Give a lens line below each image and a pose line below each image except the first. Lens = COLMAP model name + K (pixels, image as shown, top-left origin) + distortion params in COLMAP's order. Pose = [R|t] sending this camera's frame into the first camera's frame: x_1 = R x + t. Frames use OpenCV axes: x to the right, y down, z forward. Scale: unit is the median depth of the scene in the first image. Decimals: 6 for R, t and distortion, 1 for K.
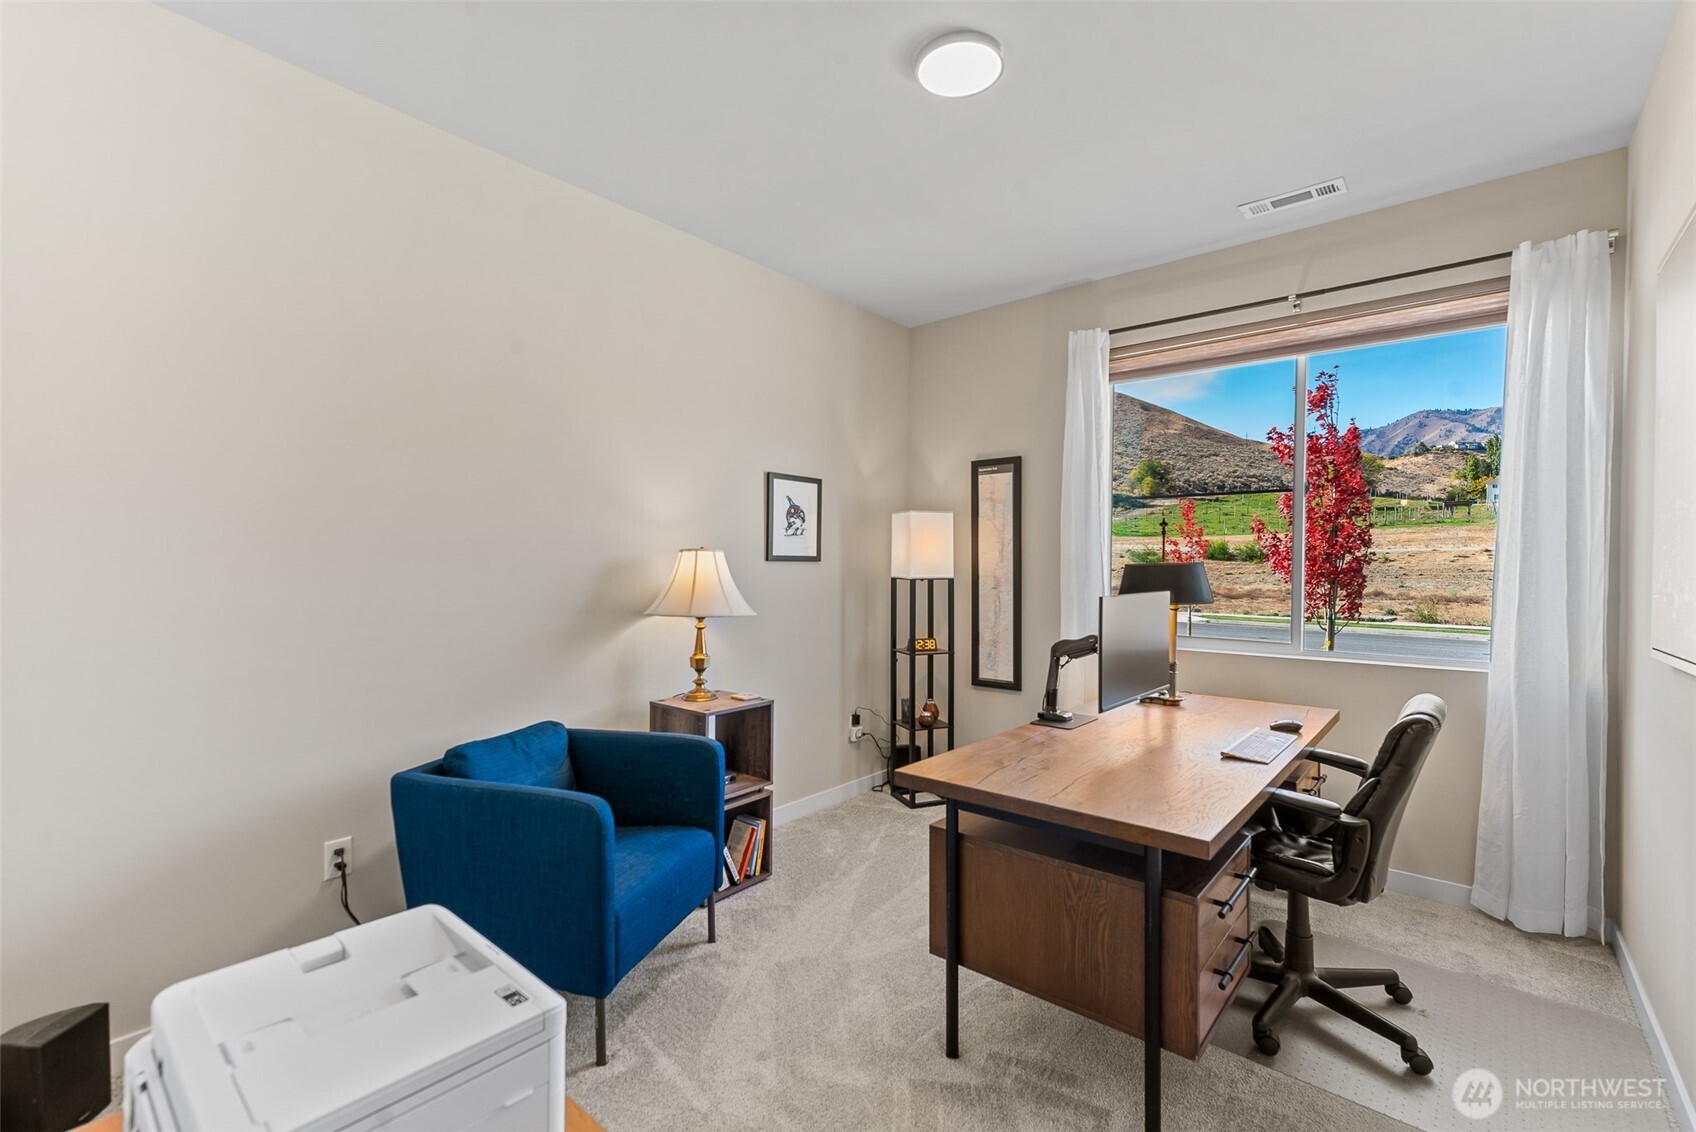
lens RADIAL K [[738.4, 0, 856.7], [0, 738.4, 572.3], [0, 0, 1]] dist [0.001674, 0.000633]
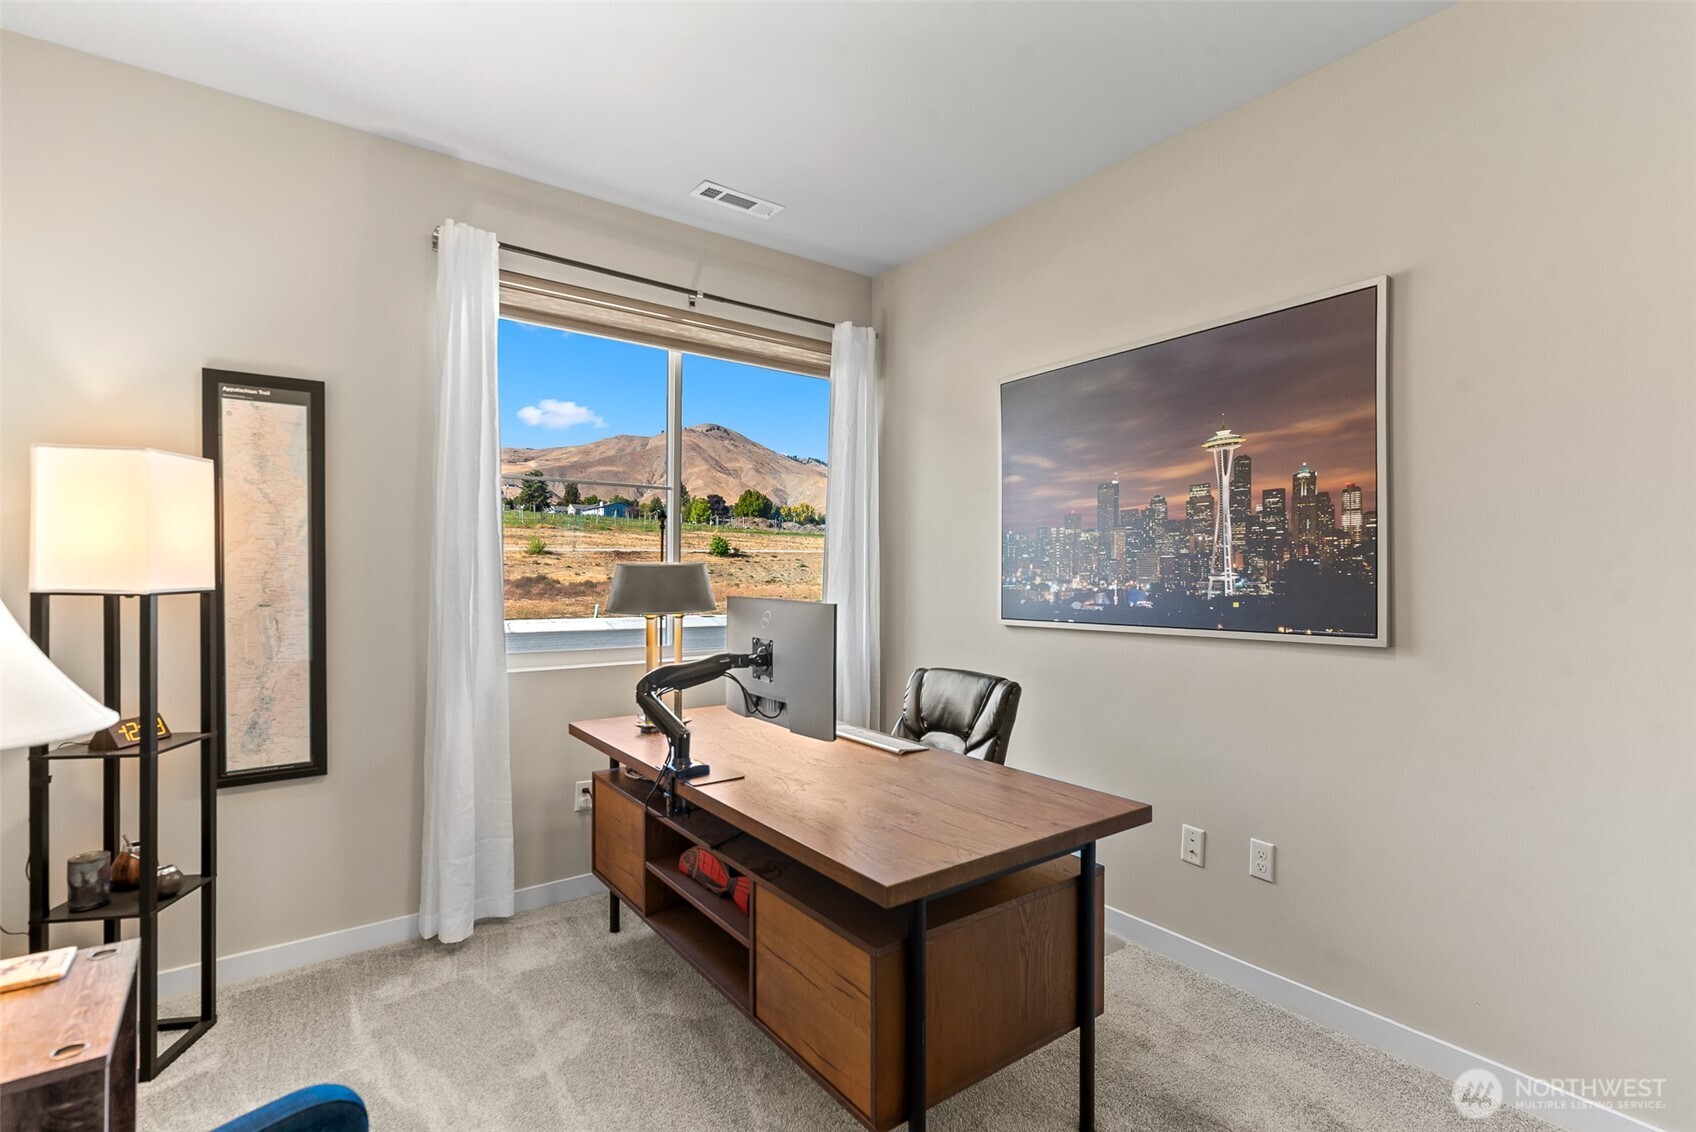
lens RADIAL K [[808.7, 0, 857.0], [0, 808.7, 575.8], [0, 0, 1]] dist [0.006039, 0.000071]
pose [[0.217733, -0.011669, 0.975939, -0.325974], [0.004125, 0.999931, 0.011035, -0.006605], [-0.976000, 0.001623, 0.217766, 0.437433]]
